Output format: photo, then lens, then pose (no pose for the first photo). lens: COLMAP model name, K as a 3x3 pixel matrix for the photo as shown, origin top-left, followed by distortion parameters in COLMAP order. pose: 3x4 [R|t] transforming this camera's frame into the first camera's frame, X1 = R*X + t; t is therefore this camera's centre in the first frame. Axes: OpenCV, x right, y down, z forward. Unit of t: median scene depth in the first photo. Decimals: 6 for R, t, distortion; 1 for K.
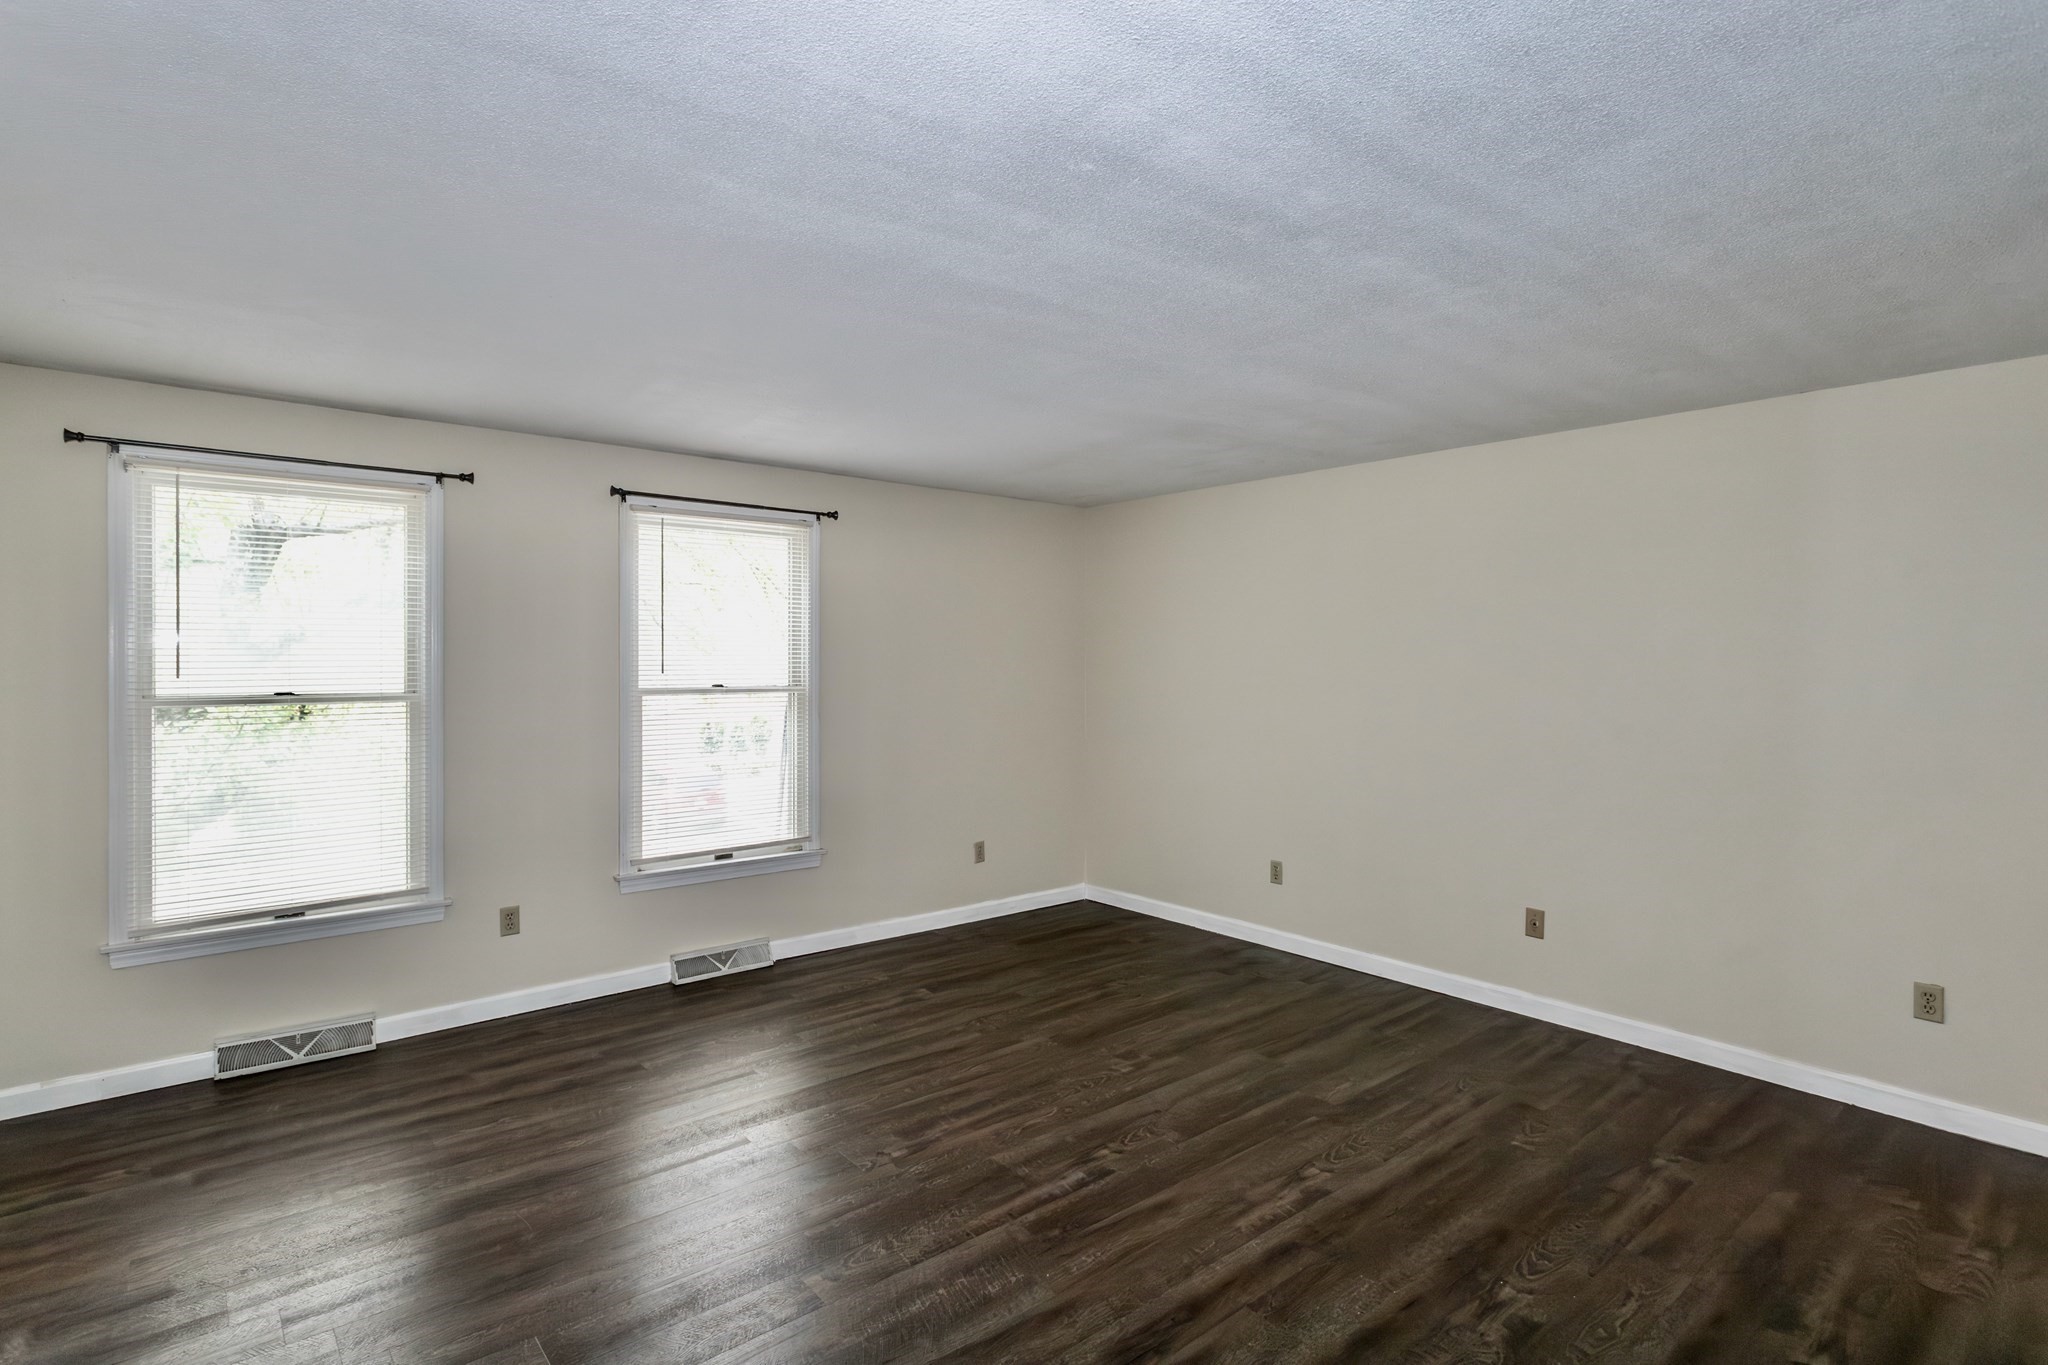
lens RADIAL K [[1004.6, 0, 1024.0], [0, 1004.6, 642.4], [0, 0, 1]] dist [0.005183, 0.000798]
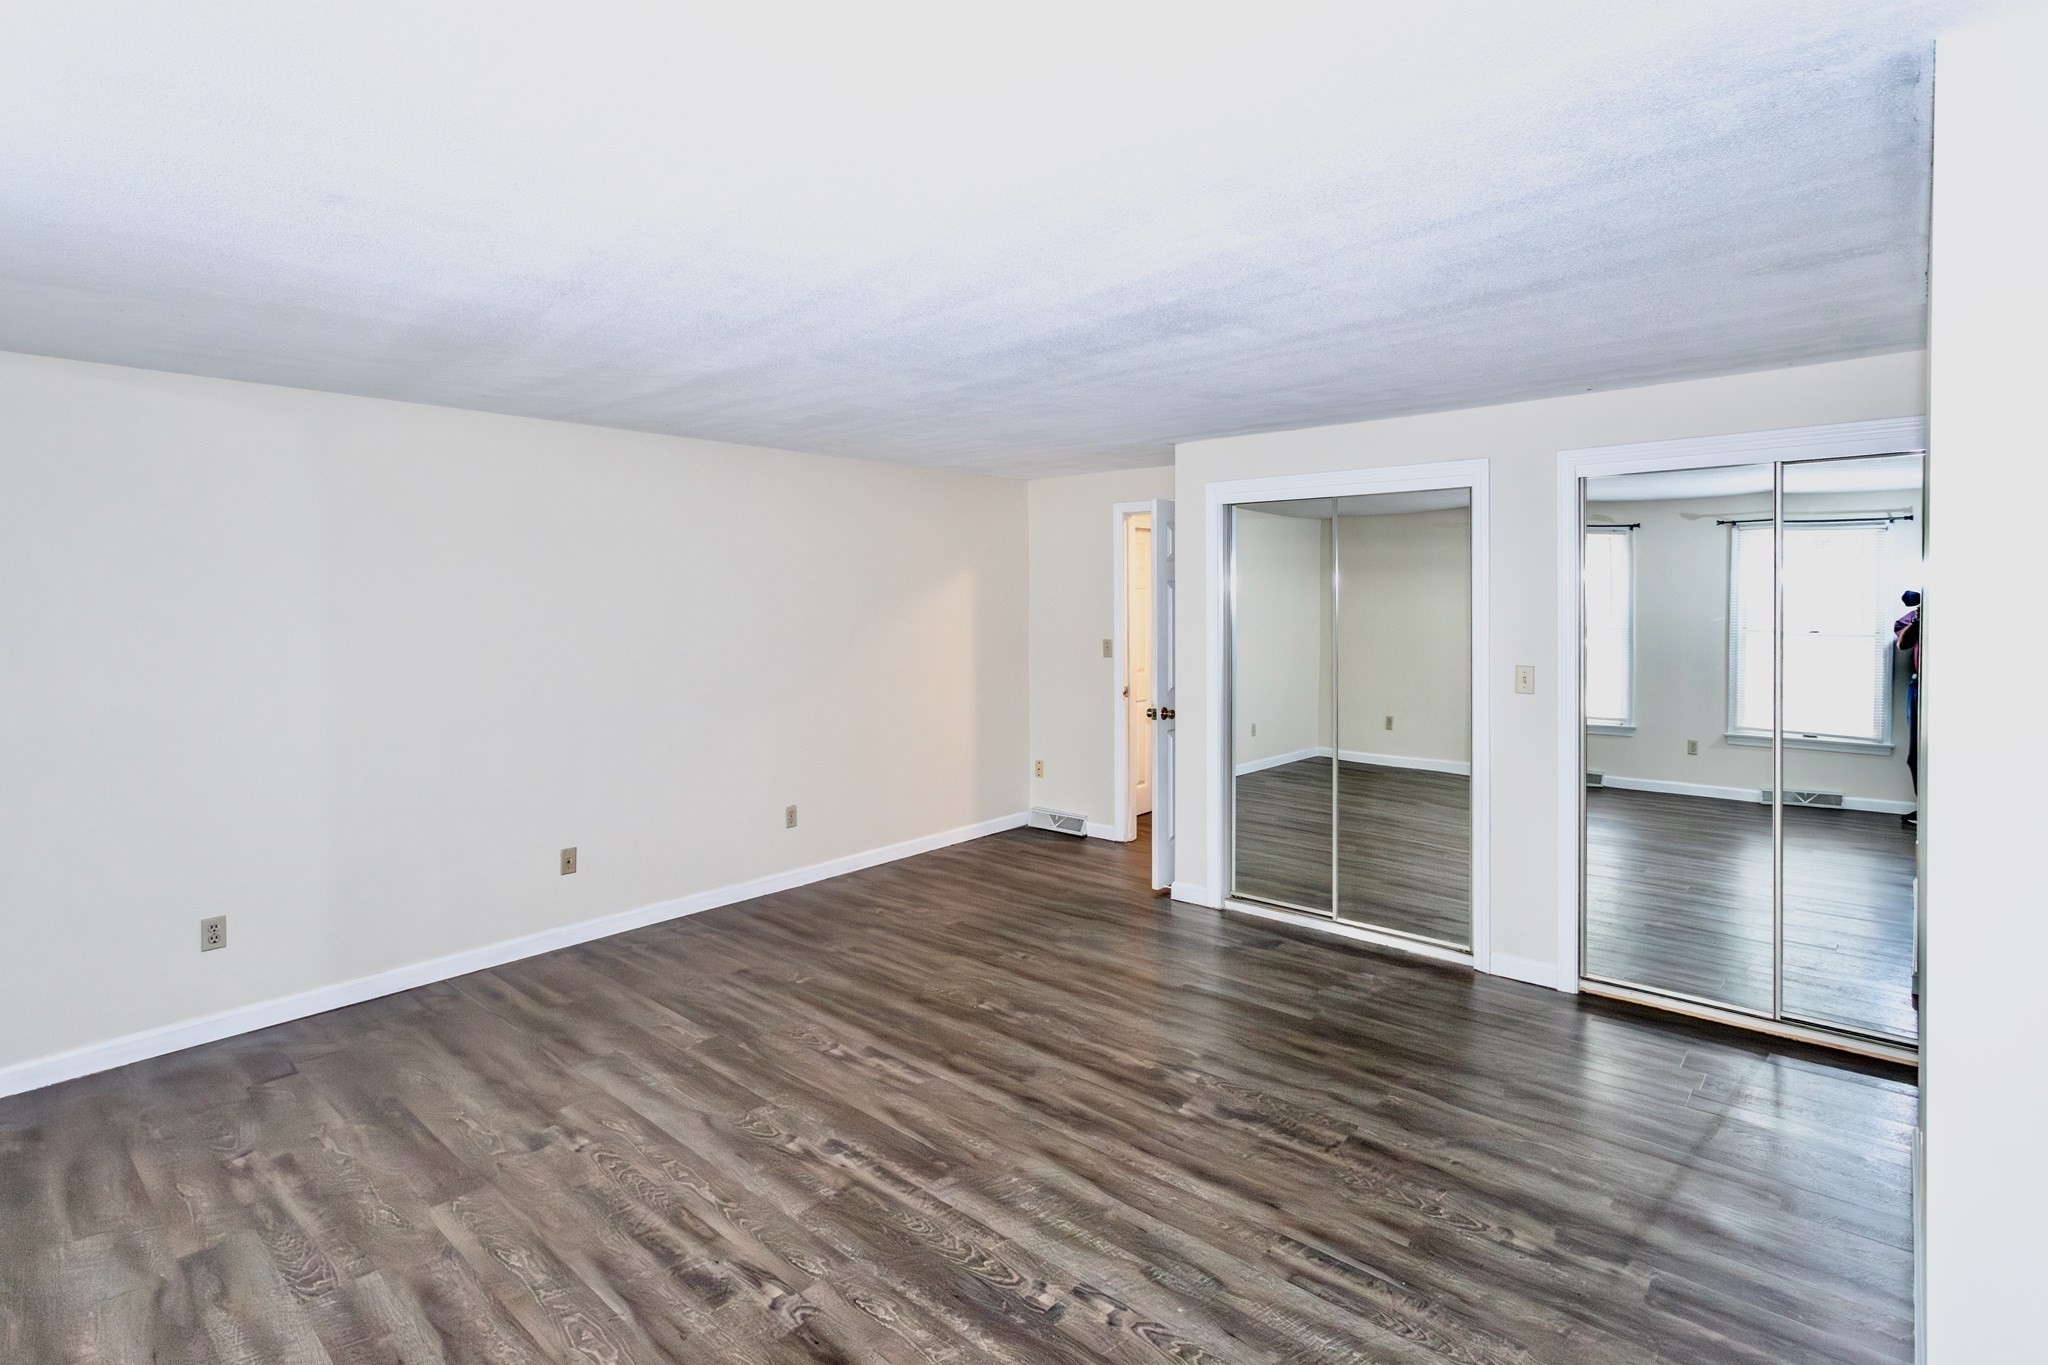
lens RADIAL K [[996.5, 0, 1014.1], [0, 996.5, 599.2], [0, 0, 1]] dist [0.004355, 0.000509]
pose [[-0.140919, -0.005754, 0.990004, -0.887578], [-0.009740, 0.999943, 0.004425, -0.028510], [-0.989973, -0.009019, -0.140967, 0.910411]]
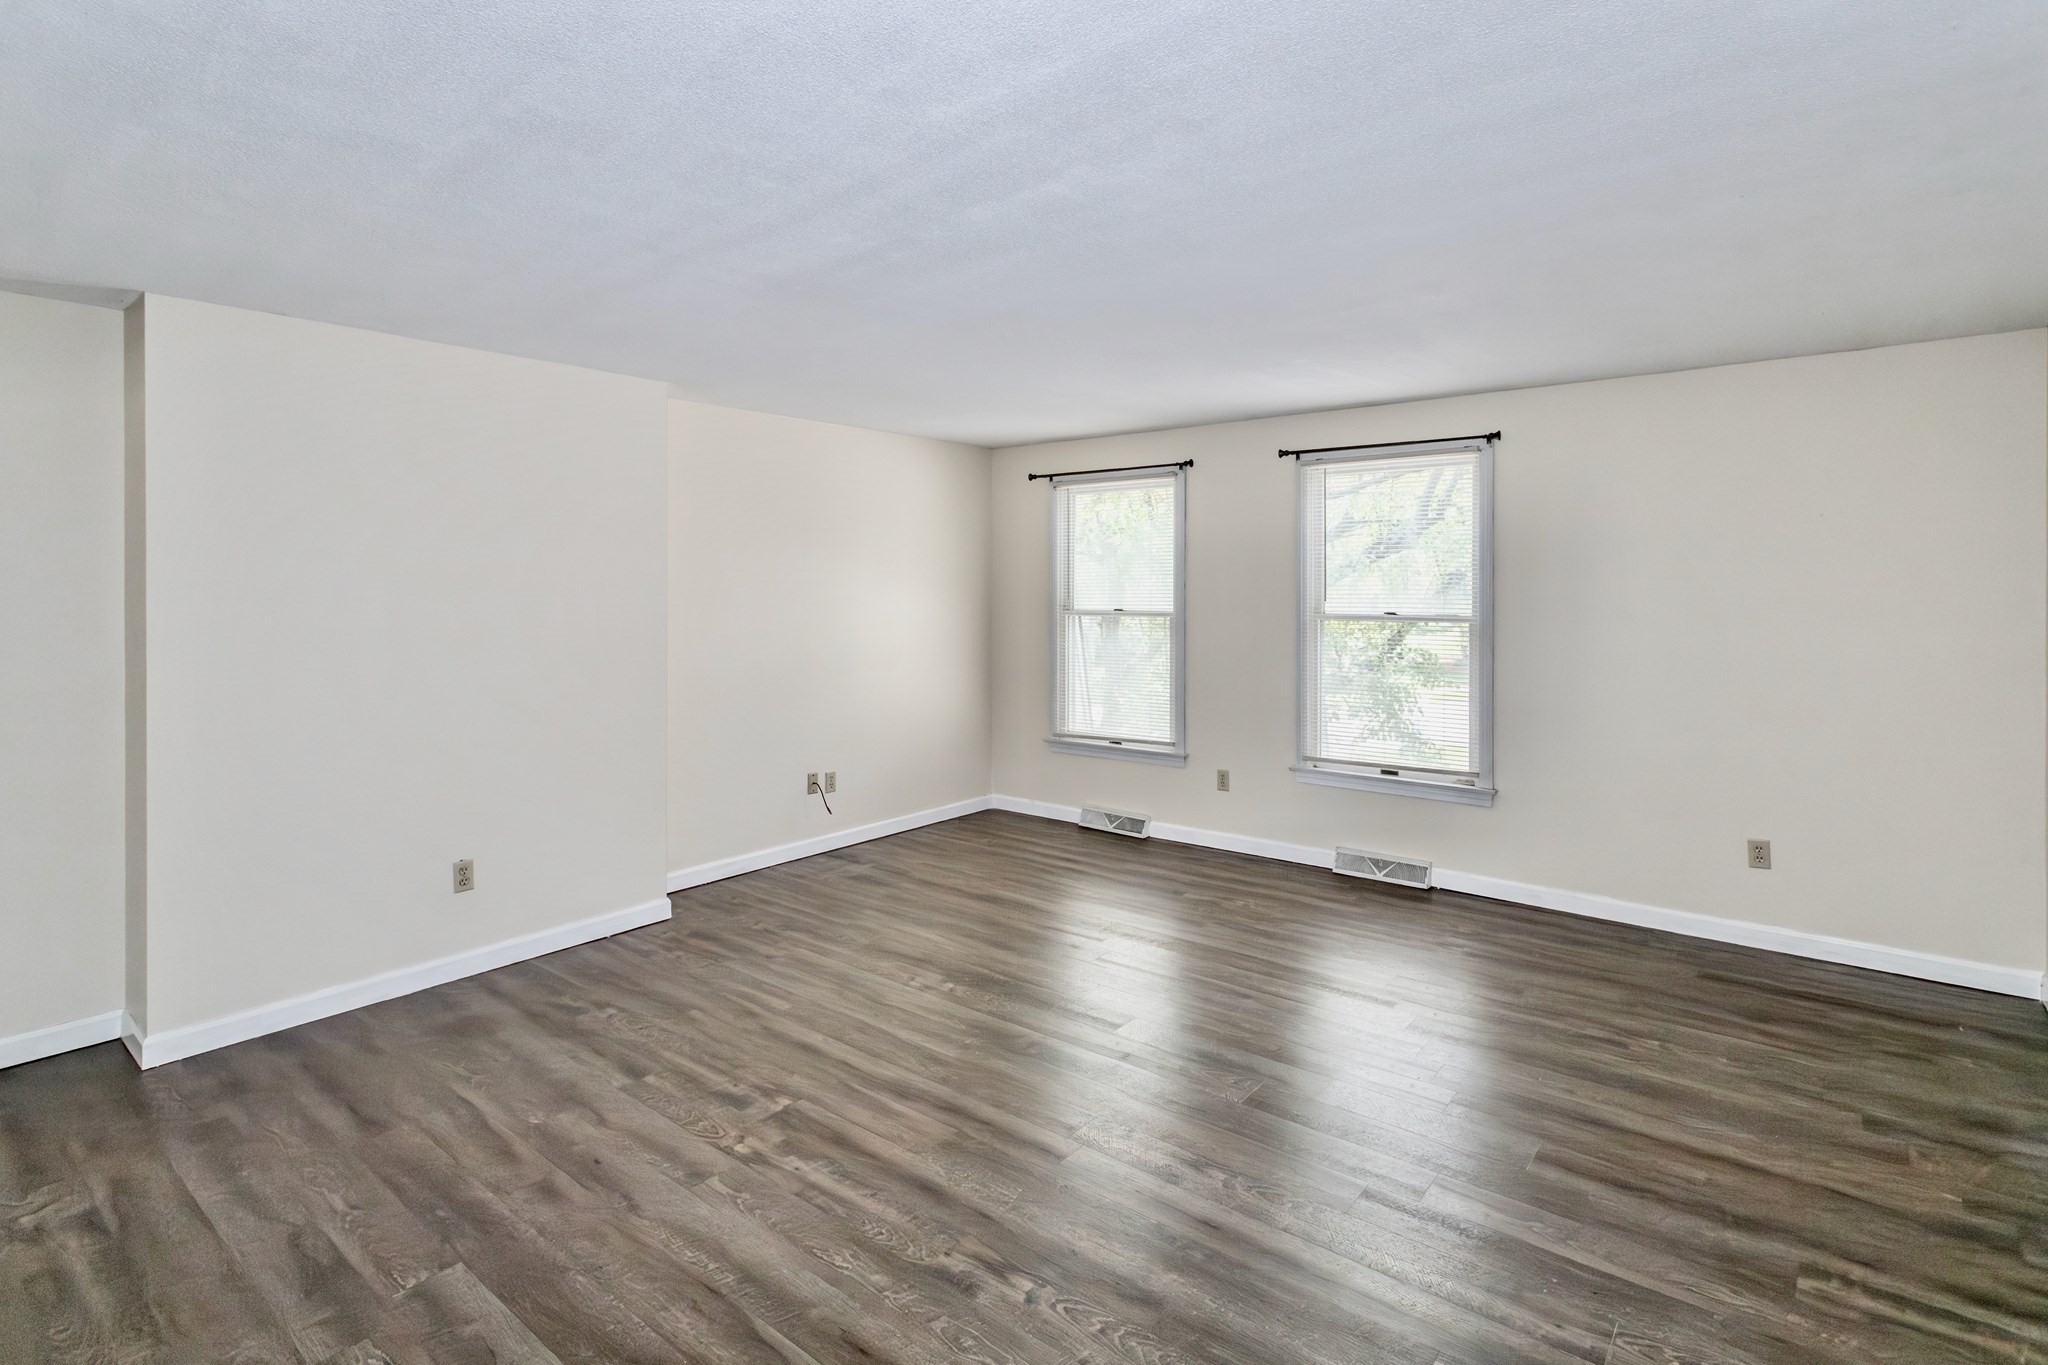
lens RADIAL K [[1004.6, 0, 1024.0], [0, 1004.6, 642.4], [0, 0, 1]] dist [0.005183, 0.000798]
pose [[0.190136, 0.048772, -0.980546, 1.025452], [0.019859, 0.998370, 0.053509, 0.016055], [0.981557, -0.029647, 0.188857, 0.648729]]
